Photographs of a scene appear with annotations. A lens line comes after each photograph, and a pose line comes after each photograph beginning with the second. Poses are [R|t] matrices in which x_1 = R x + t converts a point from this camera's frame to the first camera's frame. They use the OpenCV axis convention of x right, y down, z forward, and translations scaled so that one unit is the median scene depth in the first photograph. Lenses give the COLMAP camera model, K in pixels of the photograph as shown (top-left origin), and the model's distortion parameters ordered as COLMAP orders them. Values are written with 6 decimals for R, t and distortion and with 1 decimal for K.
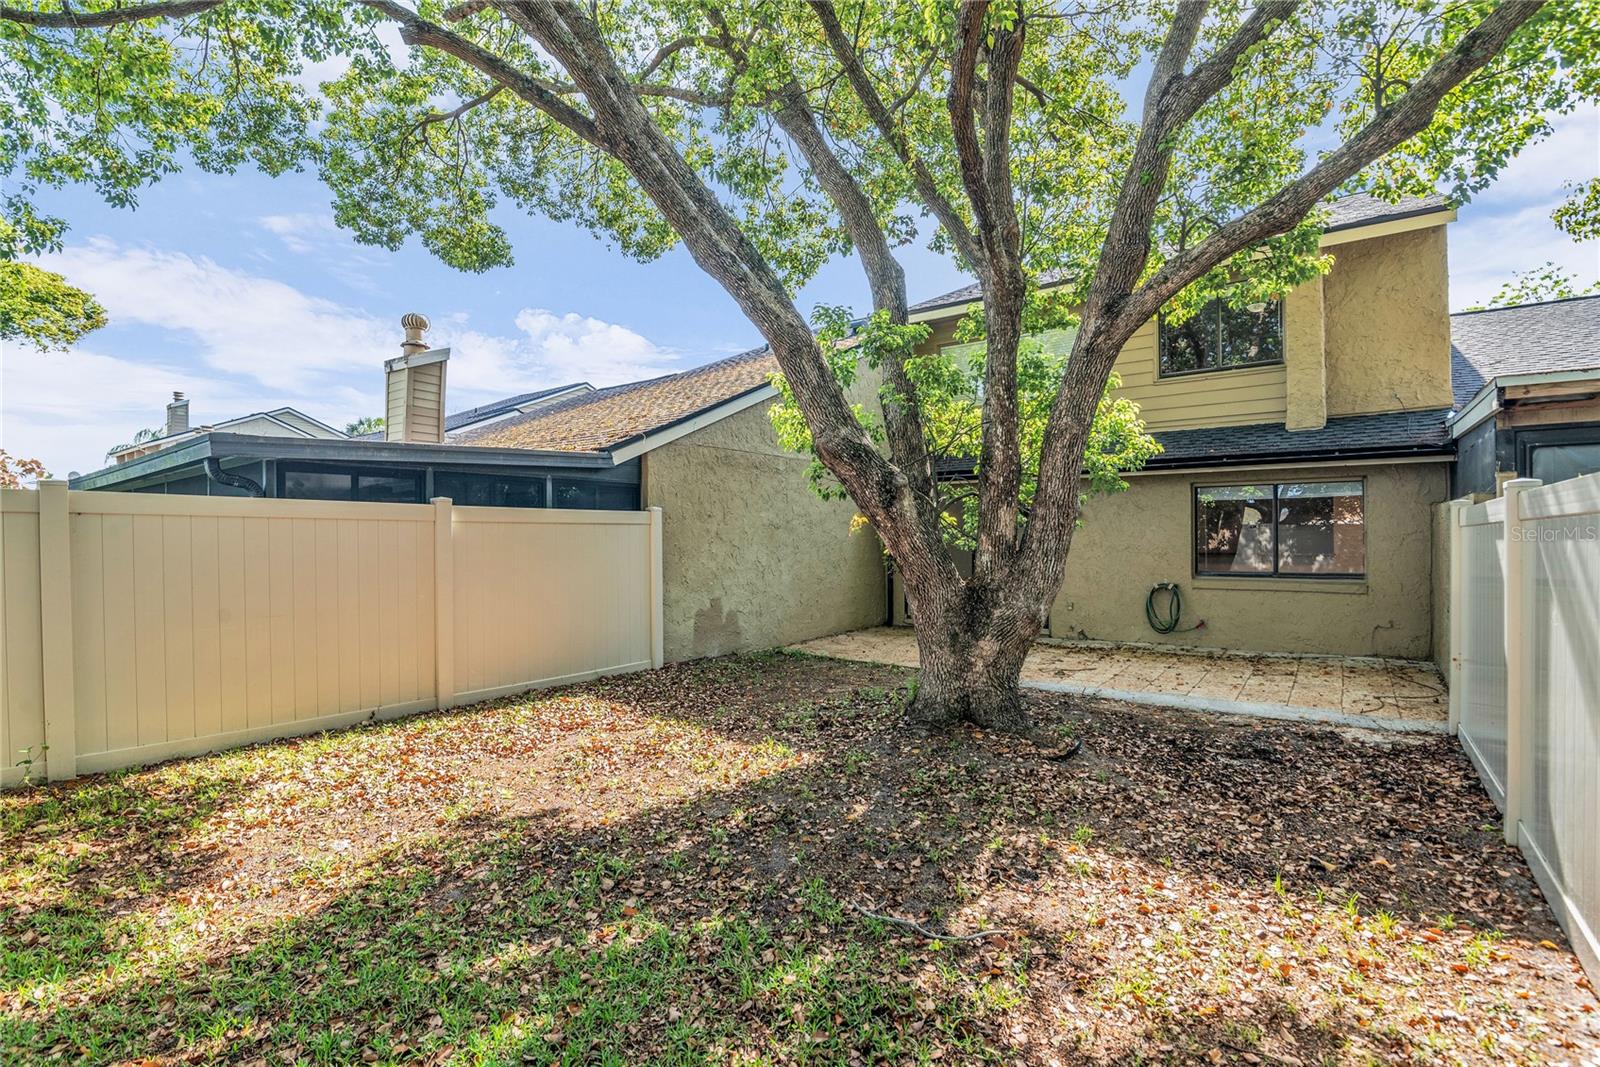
lens RADIAL K [[731.7, 0, 800.0], [0, 731.7, 533.5], [0, 0, 1]] dist [-0.047572, -0.000014]
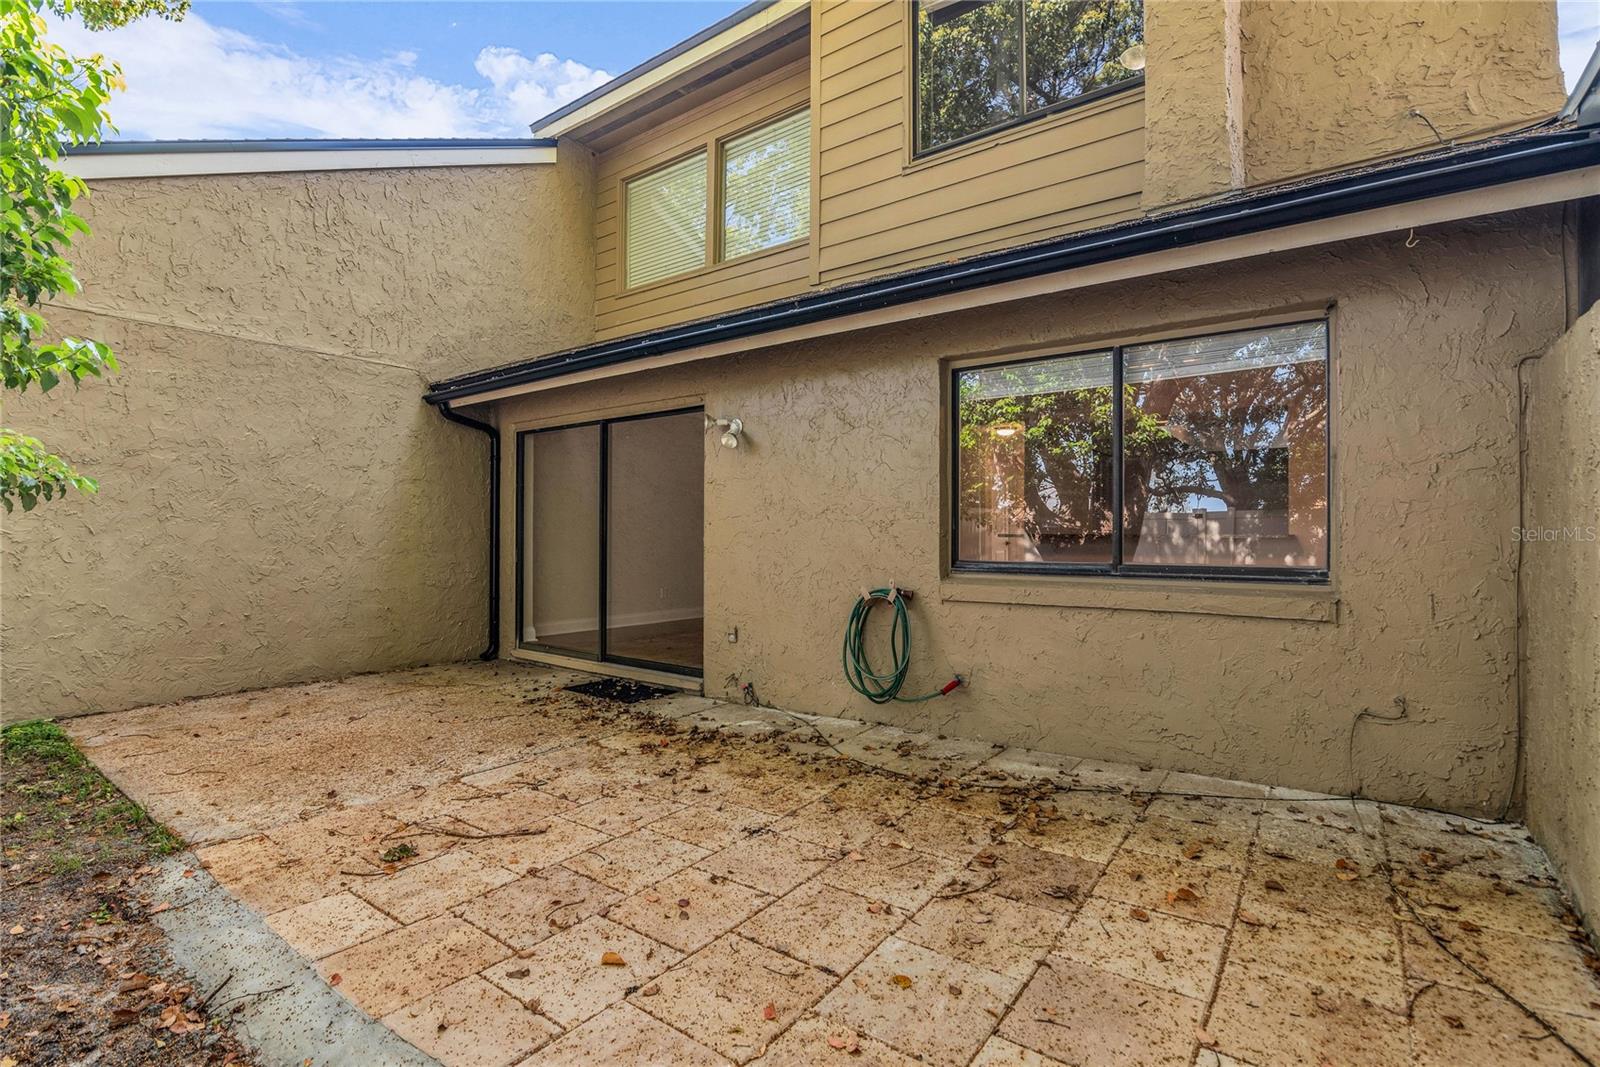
lens RADIAL K [[754.2, 0, 800.0], [0, 754.2, 533.5], [0, 0, 1]] dist [-0.021980, -0.000232]
pose [[0.999937, 0.011075, 0.001675, 0.536588], [-0.011062, 0.999908, -0.007851, 0.045639], [-0.001762, 0.007832, 0.999968, 0.631197]]
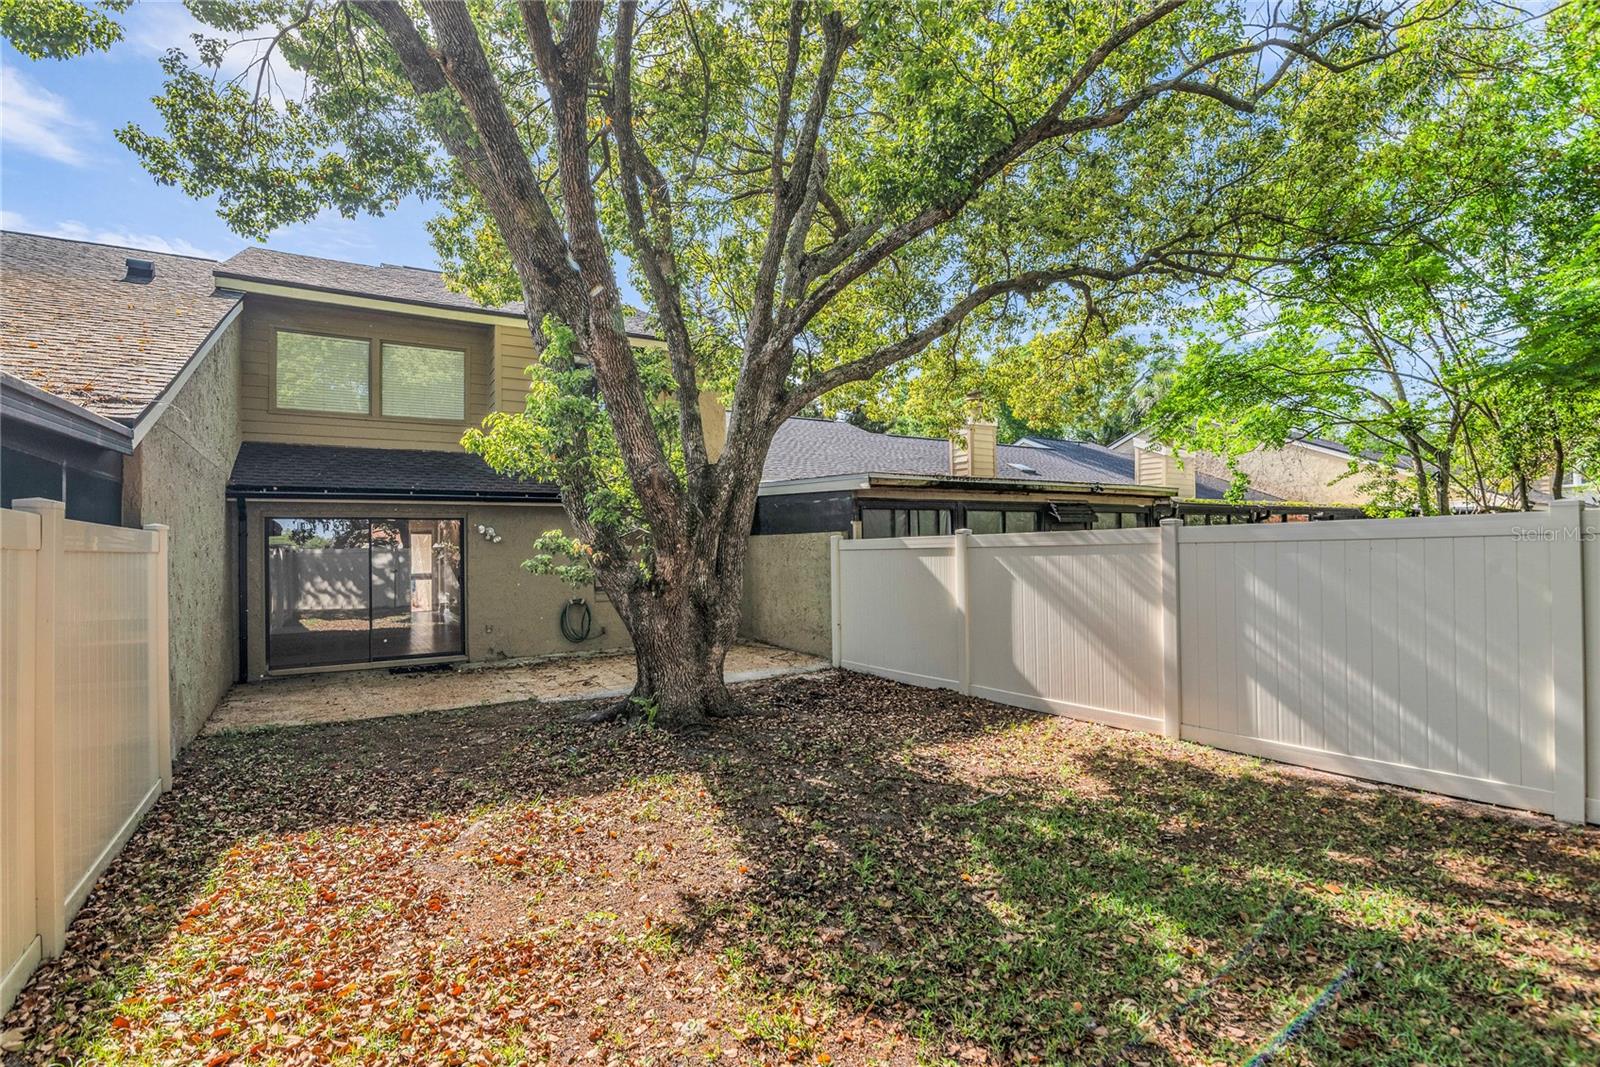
lens RADIAL K [[731.7, 0, 800.0], [0, 731.7, 533.5], [0, 0, 1]] dist [-0.047572, -0.000014]
pose [[0.350064, 0.018949, 0.936534, -0.561765], [0.010105, 0.999661, -0.024004, -0.007055], [-0.936671, 0.017867, 0.349754, 0.296095]]
